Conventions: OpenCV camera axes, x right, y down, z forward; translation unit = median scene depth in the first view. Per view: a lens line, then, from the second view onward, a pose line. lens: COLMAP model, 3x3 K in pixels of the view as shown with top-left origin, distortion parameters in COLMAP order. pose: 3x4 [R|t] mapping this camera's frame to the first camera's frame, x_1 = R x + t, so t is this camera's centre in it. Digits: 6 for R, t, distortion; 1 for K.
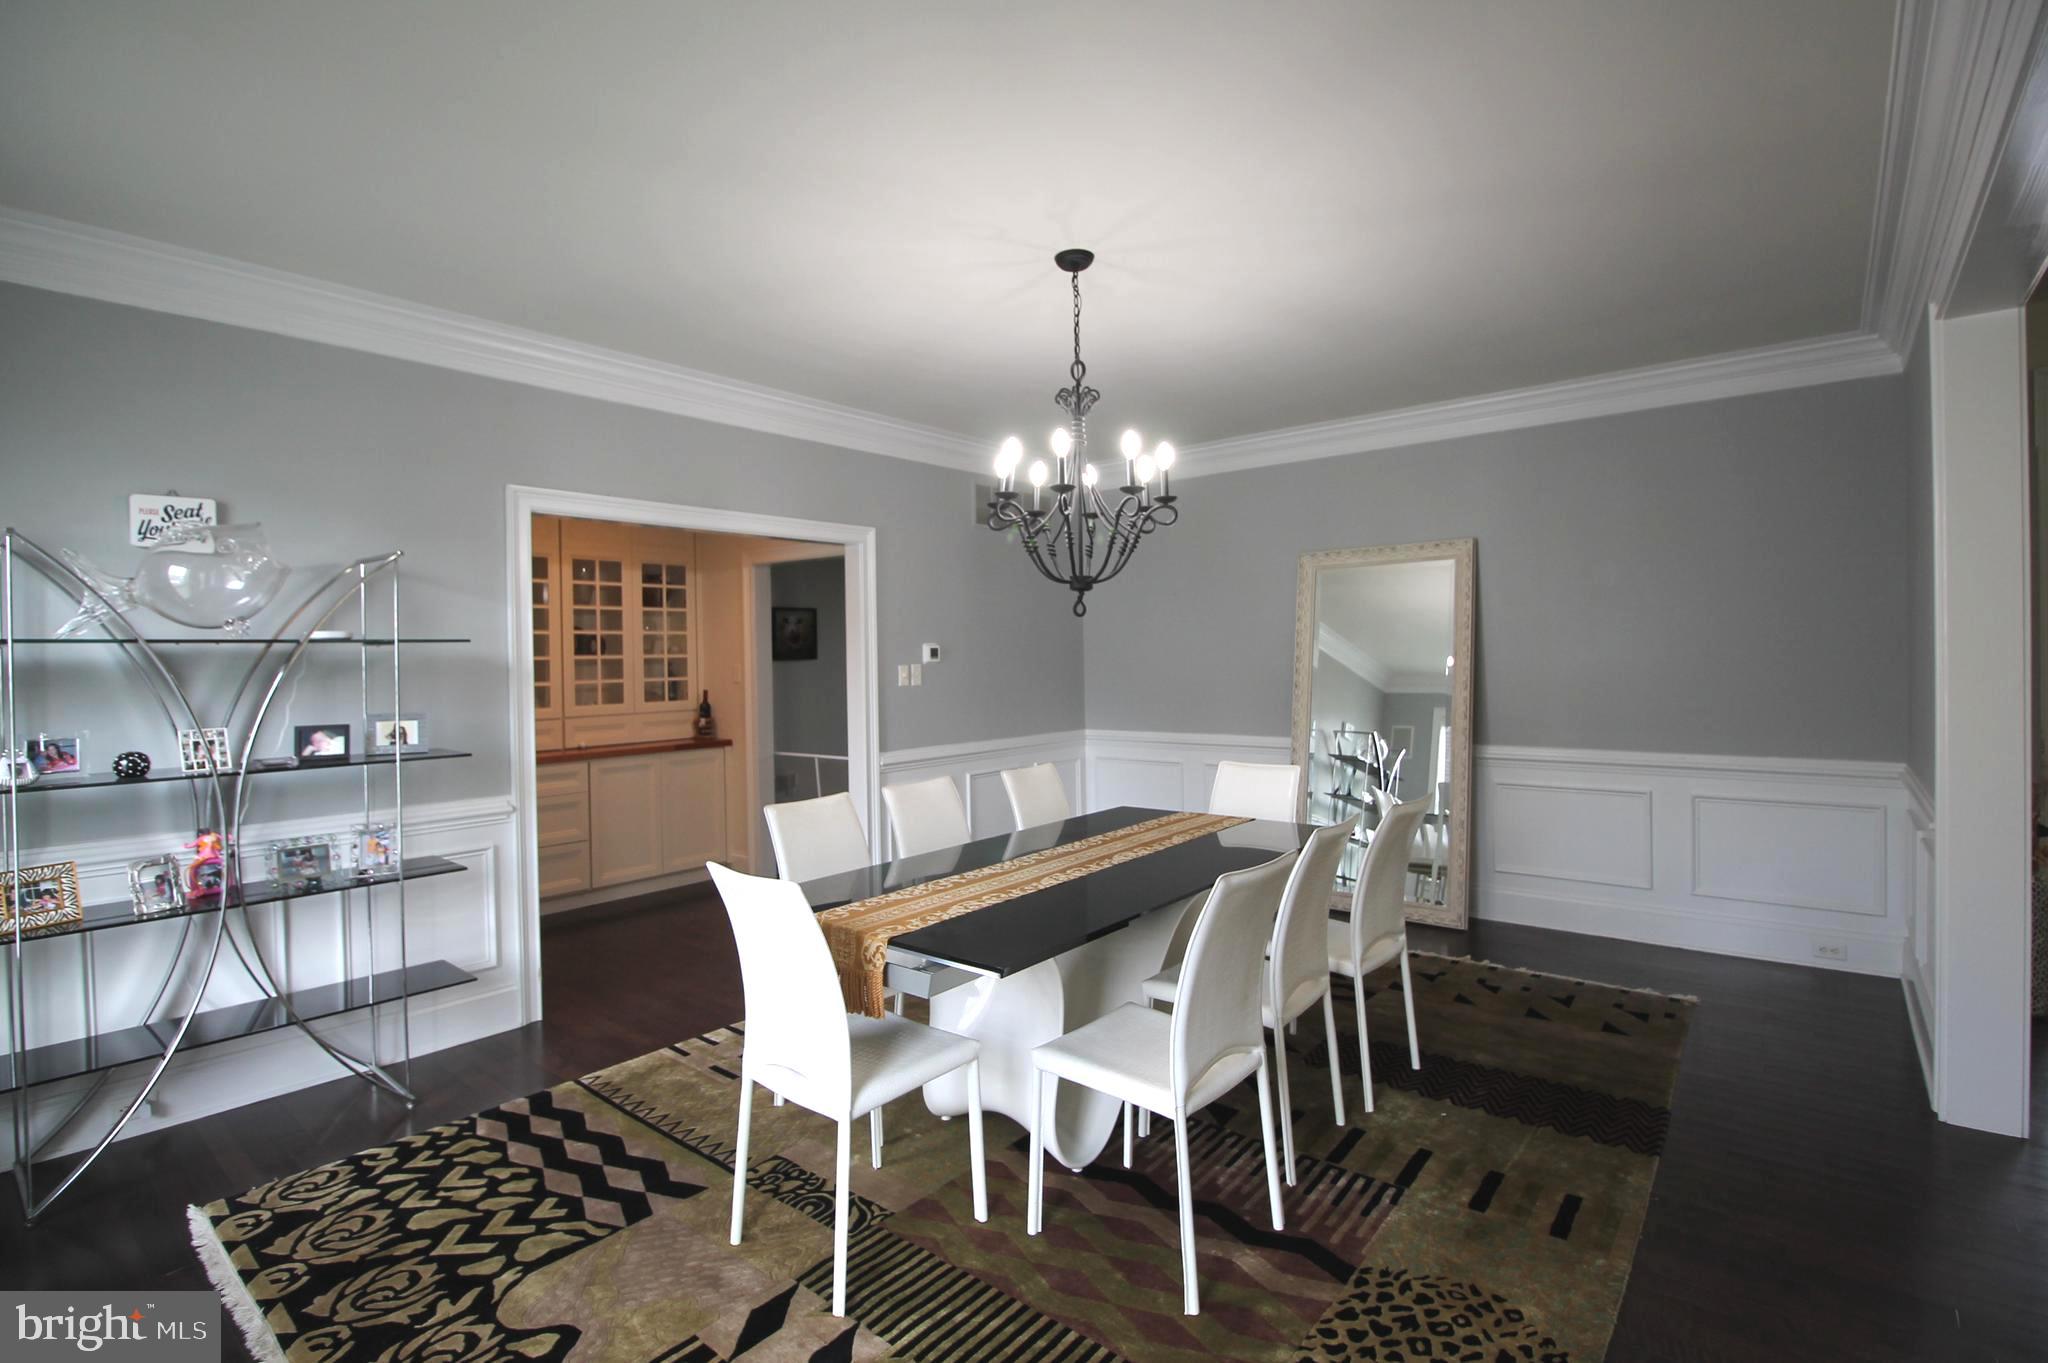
lens RADIAL K [[966.3, 0, 1025.7], [0, 966.3, 671.9], [0, 0, 1]] dist [-0.010919, -0.003162]
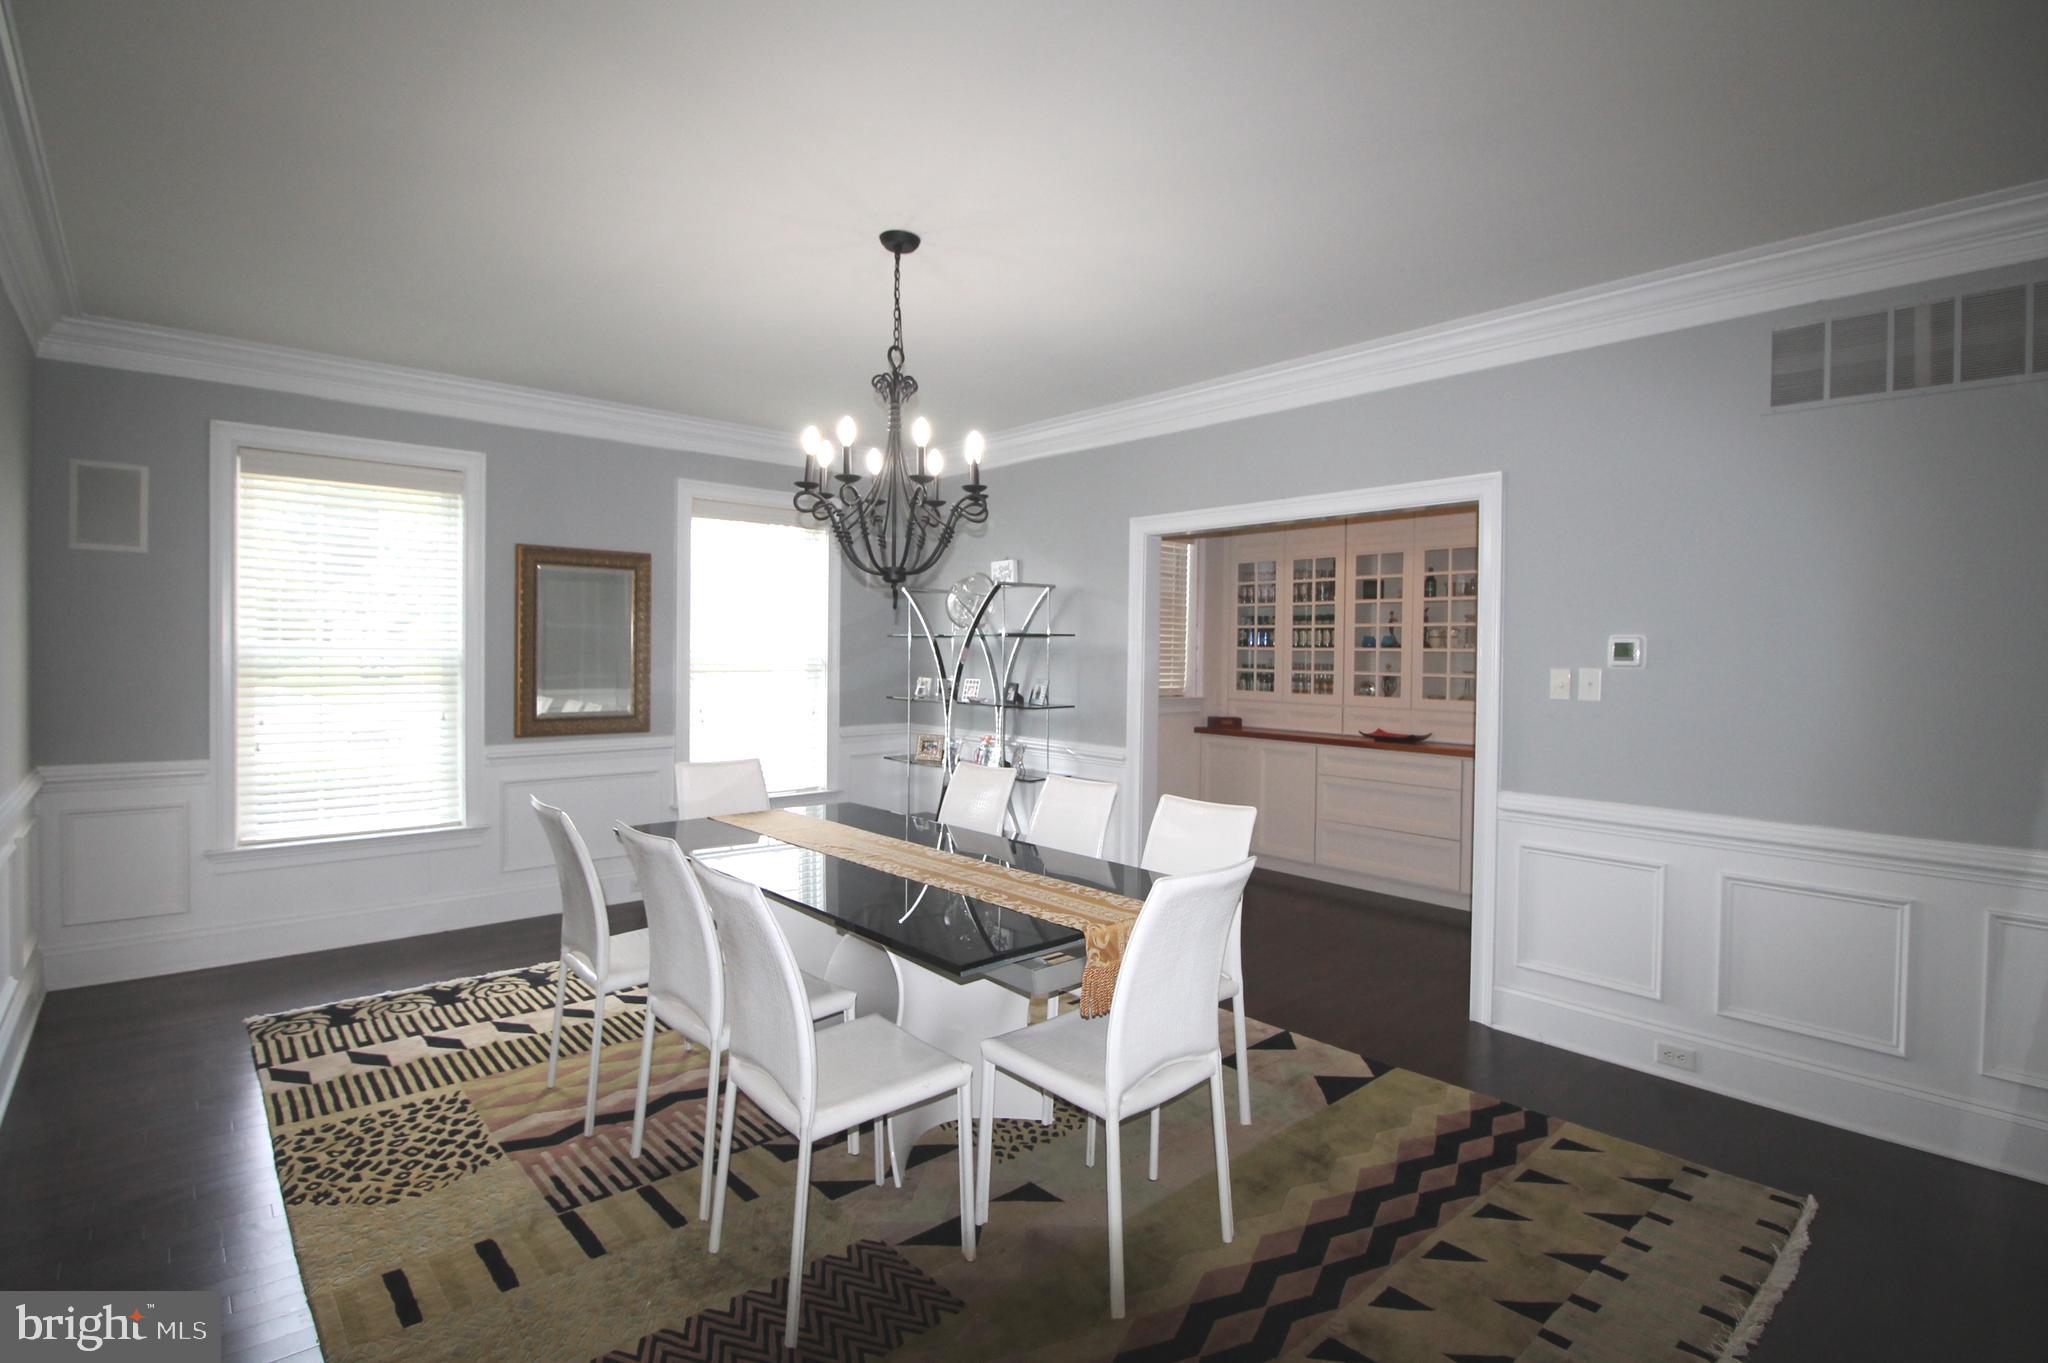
lens RADIAL K [[966.3, 0, 1010.8], [0, 966.3, 672.6], [0, 0, 1]] dist [-0.010919, -0.003162]
pose [[-0.155387, 0.034821, -0.987240, 0.628423], [-0.026125, 0.998884, 0.039343, -0.021256], [0.987508, 0.031905, -0.154304, 0.795278]]
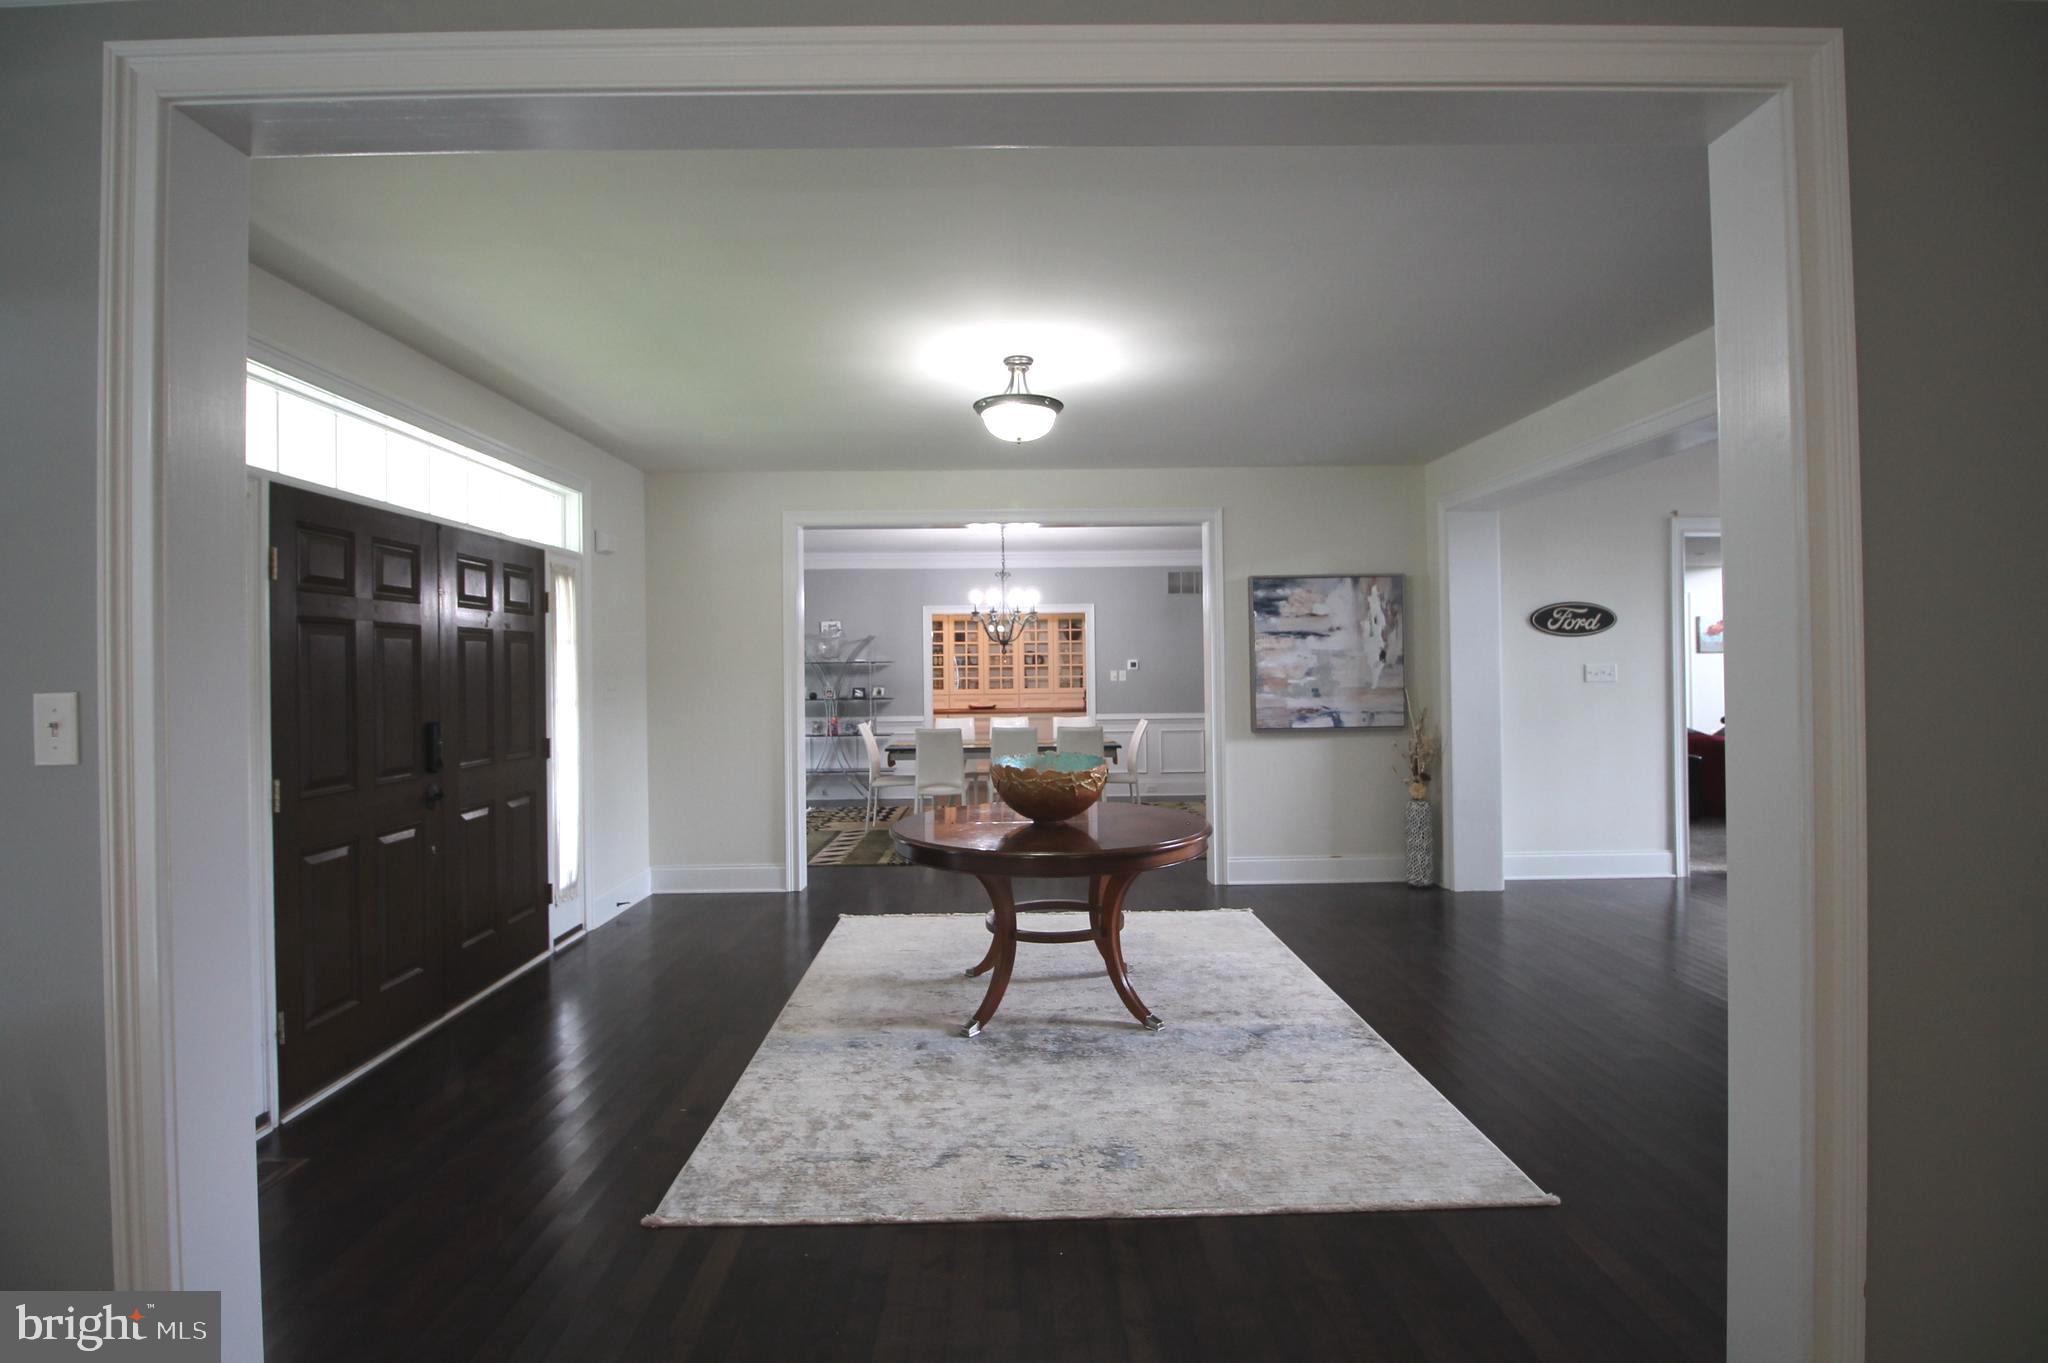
lens RADIAL K [[966.3, 0, 1021.2], [0, 966.3, 672.9], [0, 0, 1]] dist [-0.010919, -0.003162]
pose [[0.647547, 0.008637, -0.761976, 1.372941], [-0.008249, 0.999957, 0.004324, -0.009428], [0.761981, 0.003485, 0.647591, -0.468521]]
